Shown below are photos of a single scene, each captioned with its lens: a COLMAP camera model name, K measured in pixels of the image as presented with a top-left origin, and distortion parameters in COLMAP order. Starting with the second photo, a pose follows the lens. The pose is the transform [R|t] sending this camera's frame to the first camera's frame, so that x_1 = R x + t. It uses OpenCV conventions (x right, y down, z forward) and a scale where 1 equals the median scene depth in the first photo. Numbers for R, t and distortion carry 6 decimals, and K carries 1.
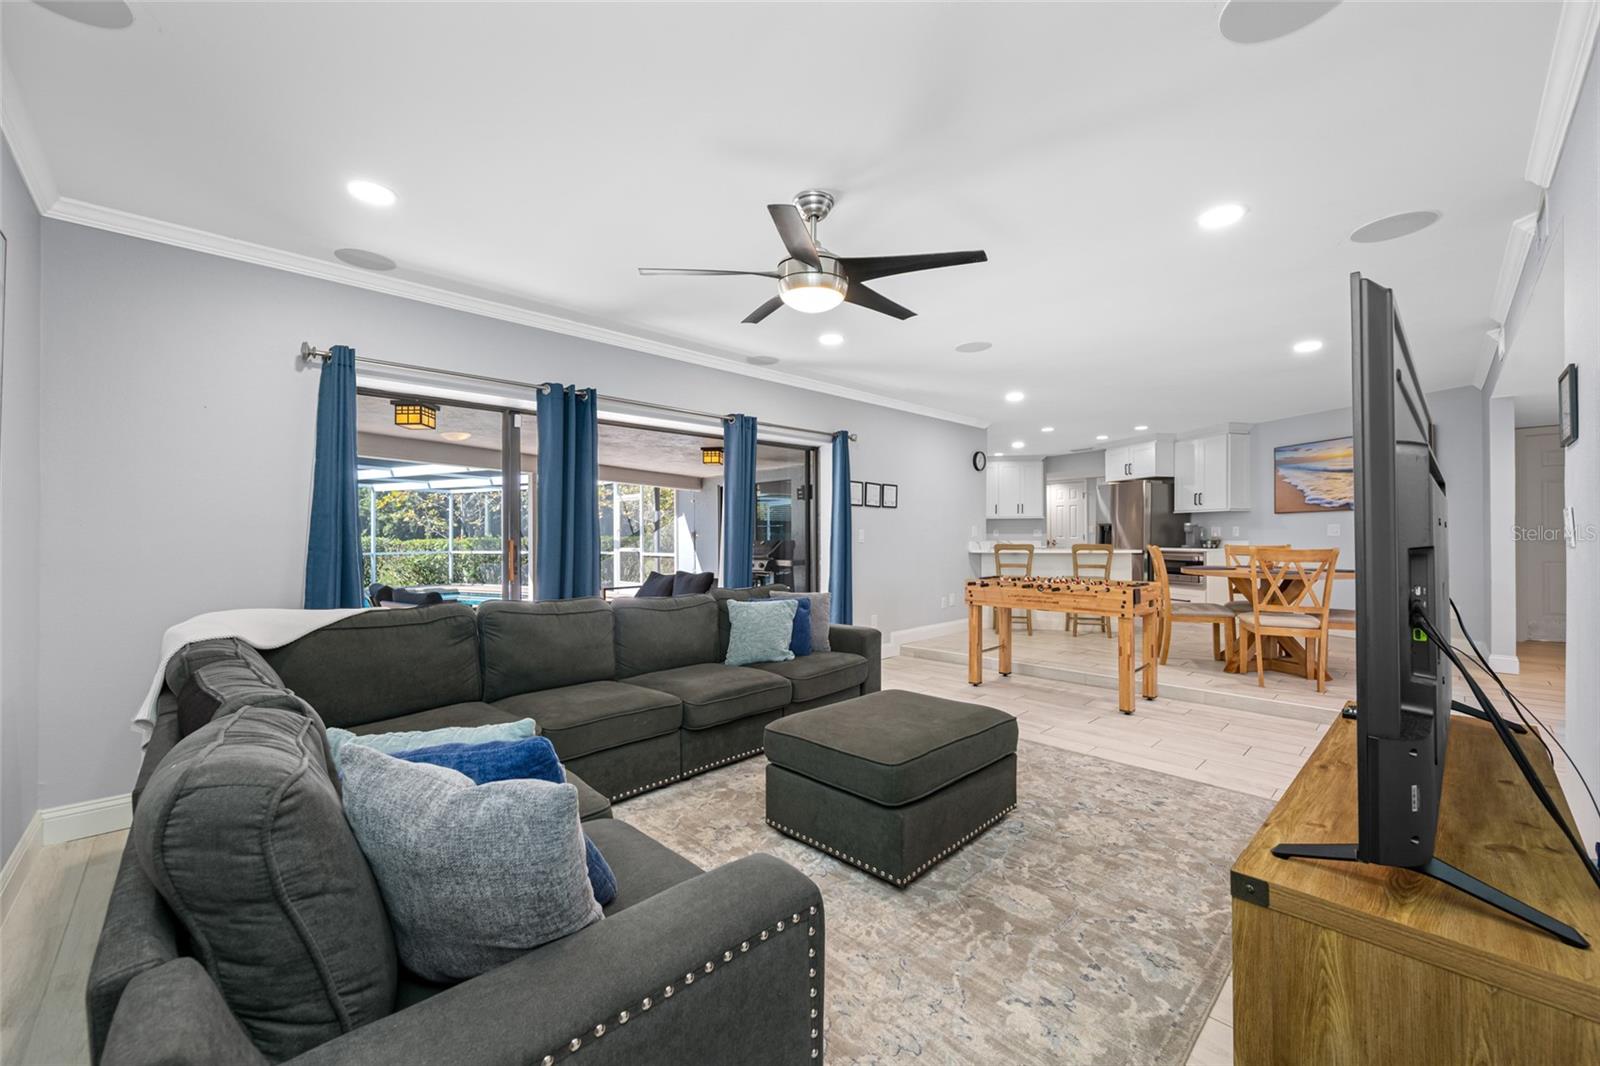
lens RADIAL K [[630.0, 0, 802.5], [0, 630.0, 535.6], [0, 0, 1]] dist [0.011250, 0.000039]
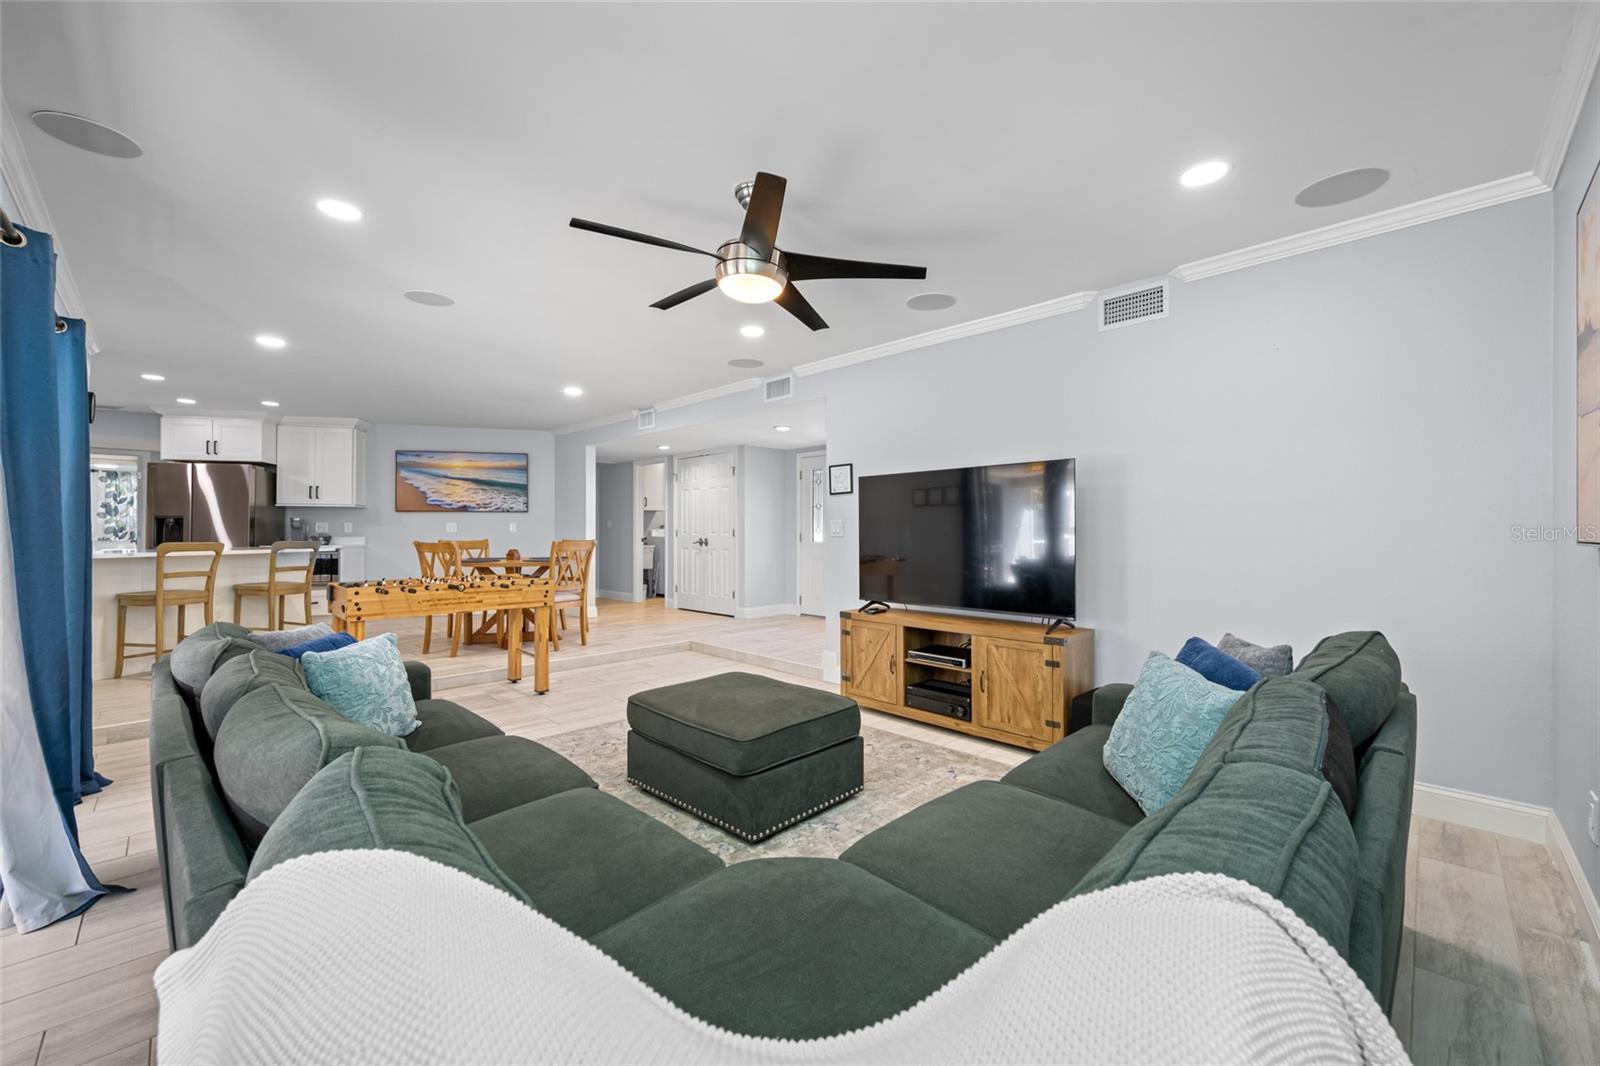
lens RADIAL K [[630.0, 0, 806.7], [0, 630.0, 525.1], [0, 0, 1]] dist [0.011250, 0.000039]
pose [[-0.010219, 0.014349, 0.999845, -0.399131], [0.001217, 0.999896, -0.014338, 0.004910], [-0.999947, 0.001070, -0.010235, 0.381329]]
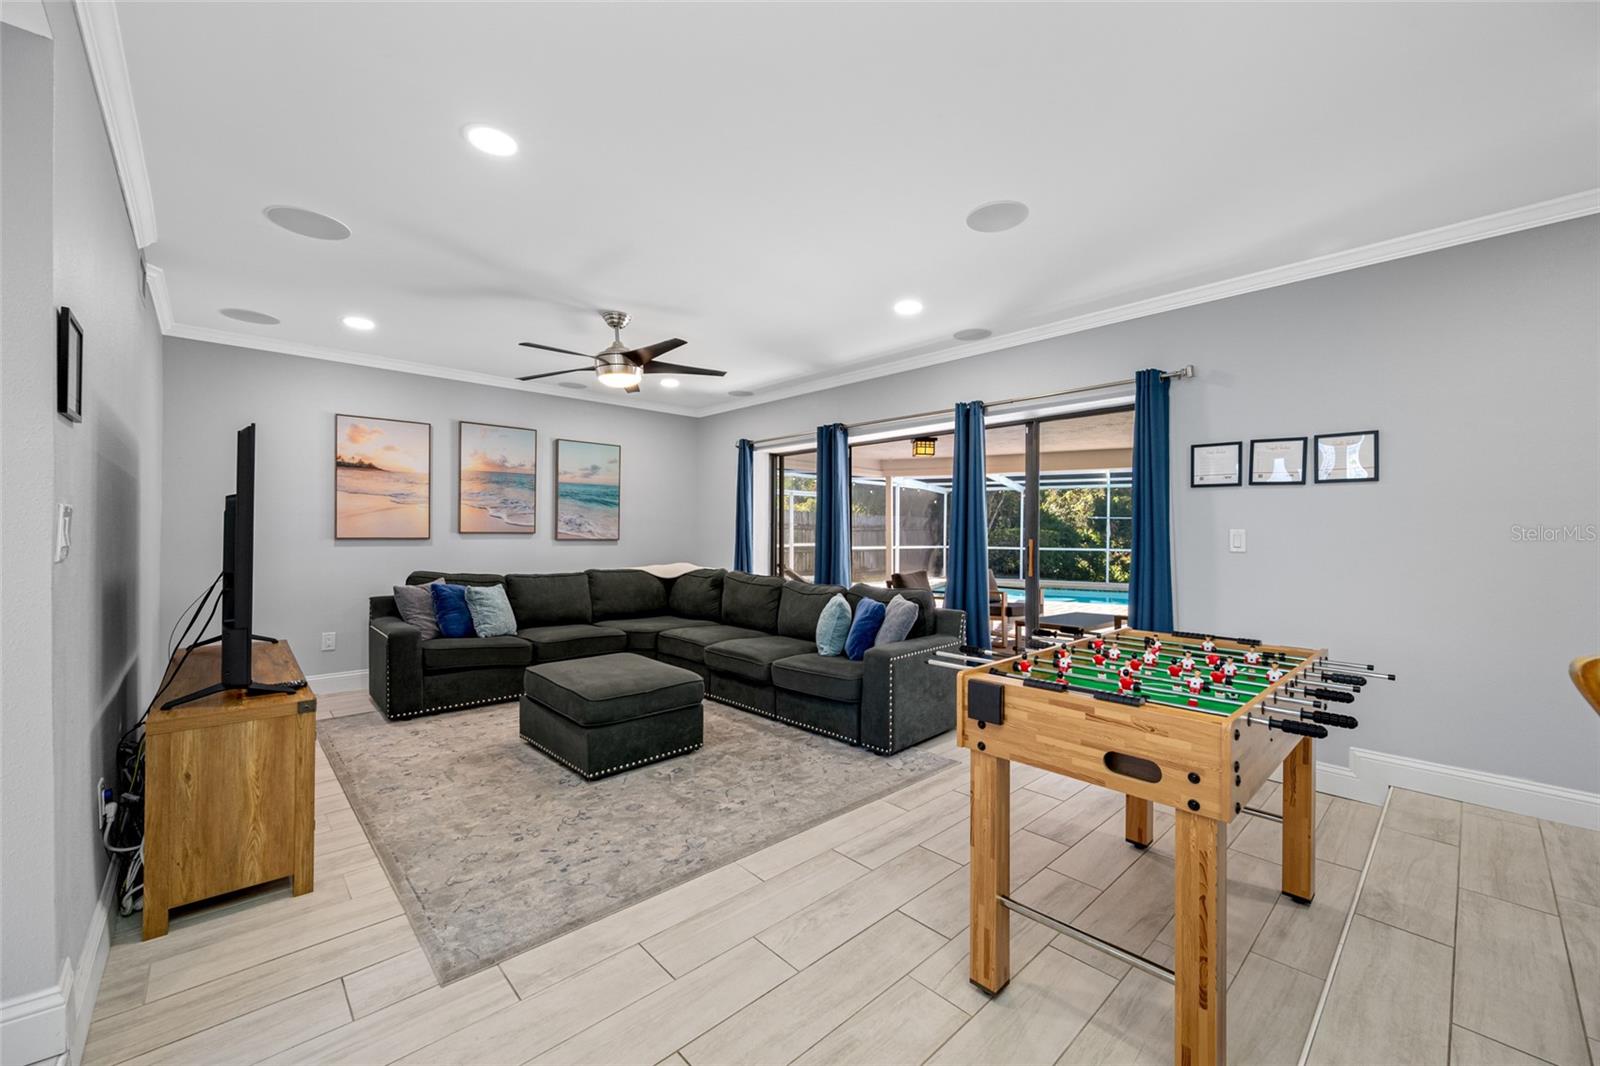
lens RADIAL K [[630.0, 0, 805.2], [0, 630.0, 536.7], [0, 0, 1]] dist [0.011250, 0.000039]
pose [[-0.020145, 0.009056, -0.999756, 0.614456], [-0.010836, 0.999898, 0.009275, -0.003920], [0.999738, 0.011020, -0.020044, 0.598602]]
